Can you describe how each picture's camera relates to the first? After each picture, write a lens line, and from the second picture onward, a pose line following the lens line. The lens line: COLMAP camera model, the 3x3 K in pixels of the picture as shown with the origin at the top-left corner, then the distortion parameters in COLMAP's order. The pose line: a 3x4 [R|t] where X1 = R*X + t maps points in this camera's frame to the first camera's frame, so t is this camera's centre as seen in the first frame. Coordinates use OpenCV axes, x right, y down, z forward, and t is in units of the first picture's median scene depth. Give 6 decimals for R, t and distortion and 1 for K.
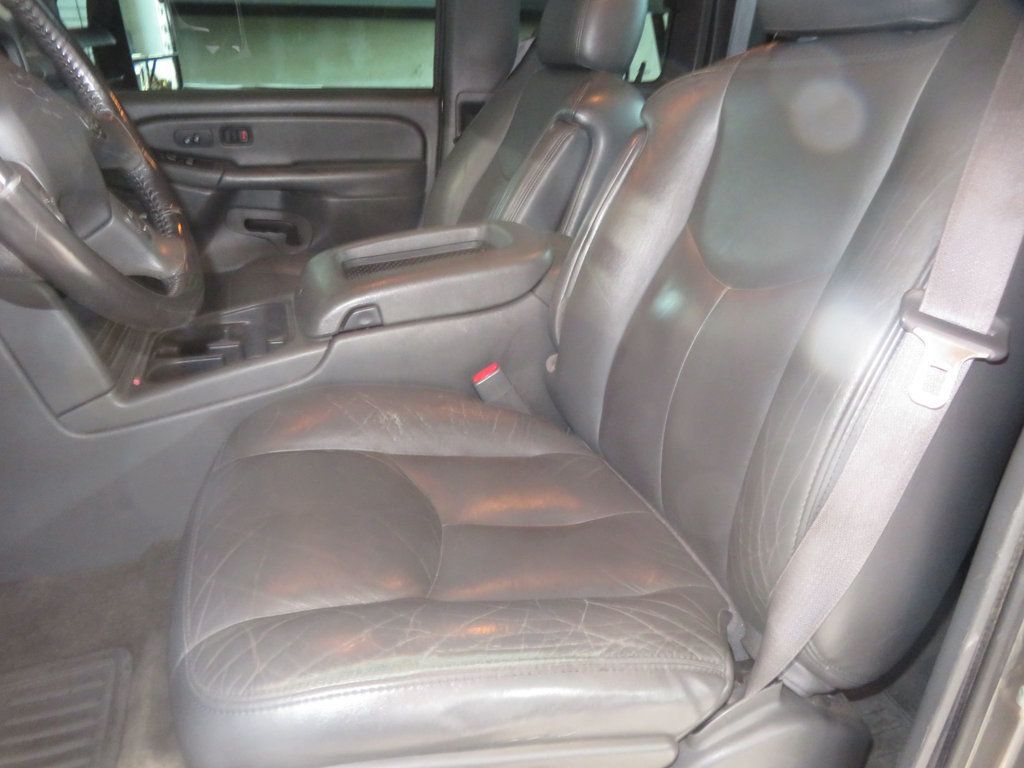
lens RADIAL K [[737.7, 0, 521.3], [0, 737.7, 382.1], [0, 0, 1]] dist [-0.032681, 0.041621]
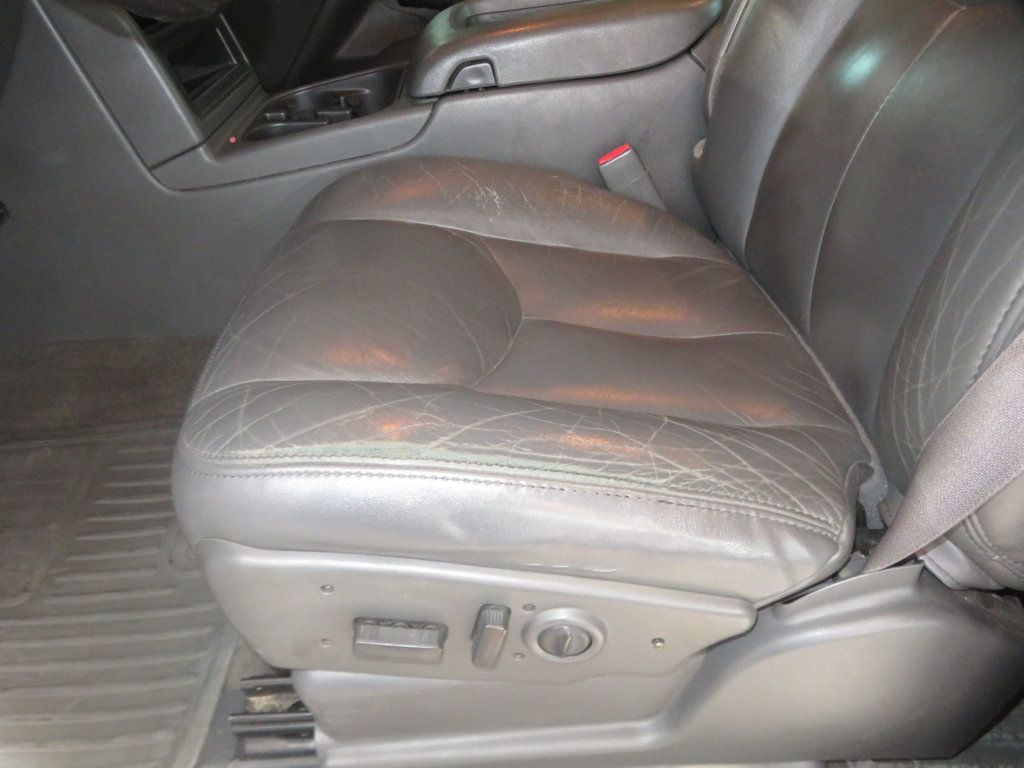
lens RADIAL K [[748.4, 0, 515.5], [0, 748.4, 382.5], [0, 0, 1]] dist [0.002146, -0.000578]
pose [[0.964641, 0.127364, -0.230749, 0.078626], [-0.076711, 0.973262, 0.216509, 0.071373], [0.252155, -0.191152, 0.948619, 0.155809]]
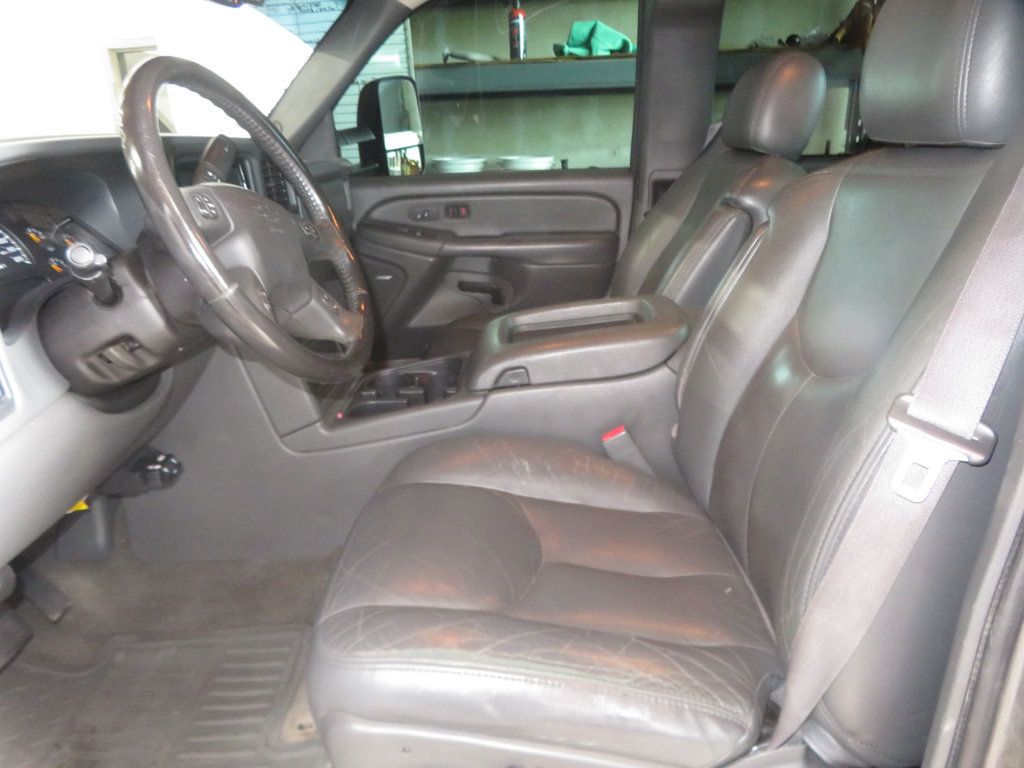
lens RADIAL K [[726.9, 0, 518.3], [0, 726.9, 379.1], [0, 0, 1]] dist [-0.012369, 0.003545]
pose [[0.949963, 0.065688, -0.305379, 0.166704], [-0.087616, 0.994426, -0.058649, -0.018354], [0.299824, 0.082470, 0.950423, -0.122499]]
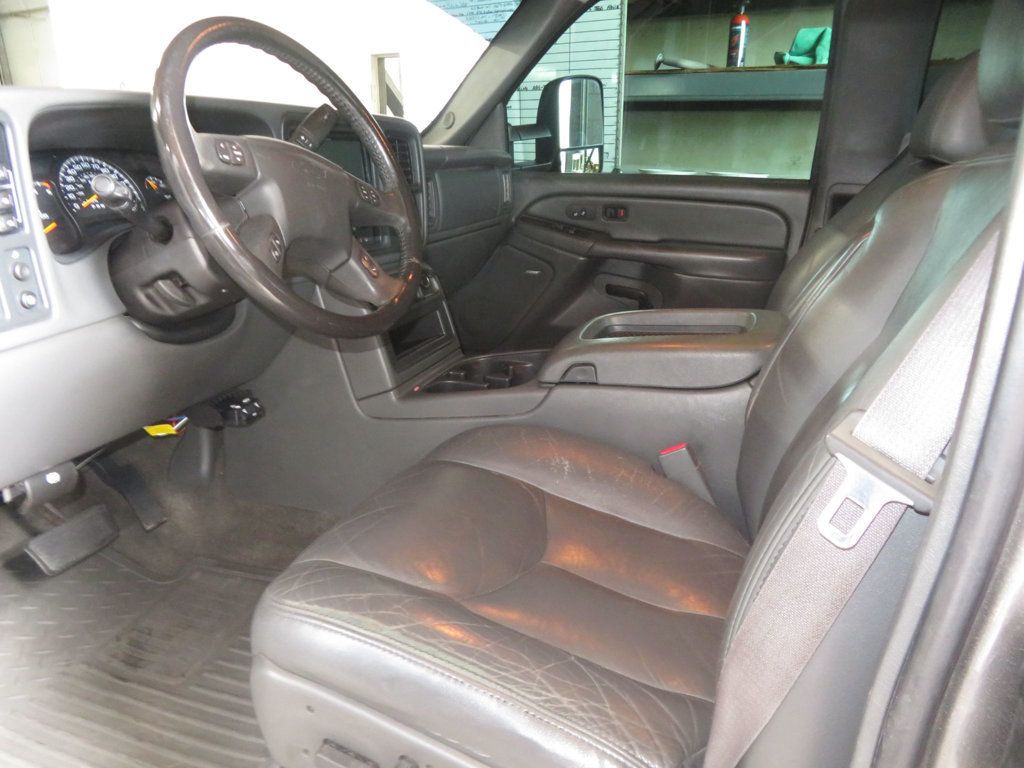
lens RADIAL K [[729.6, 0, 515.9], [0, 729.6, 376.1], [0, 0, 1]] dist [-0.008375, 0.003486]
pose [[0.807153, 0.184606, -0.560735, 0.368637], [-0.244953, 0.968953, -0.033598, -0.024309], [0.537124, 0.164472, 0.827313, 0.026289]]
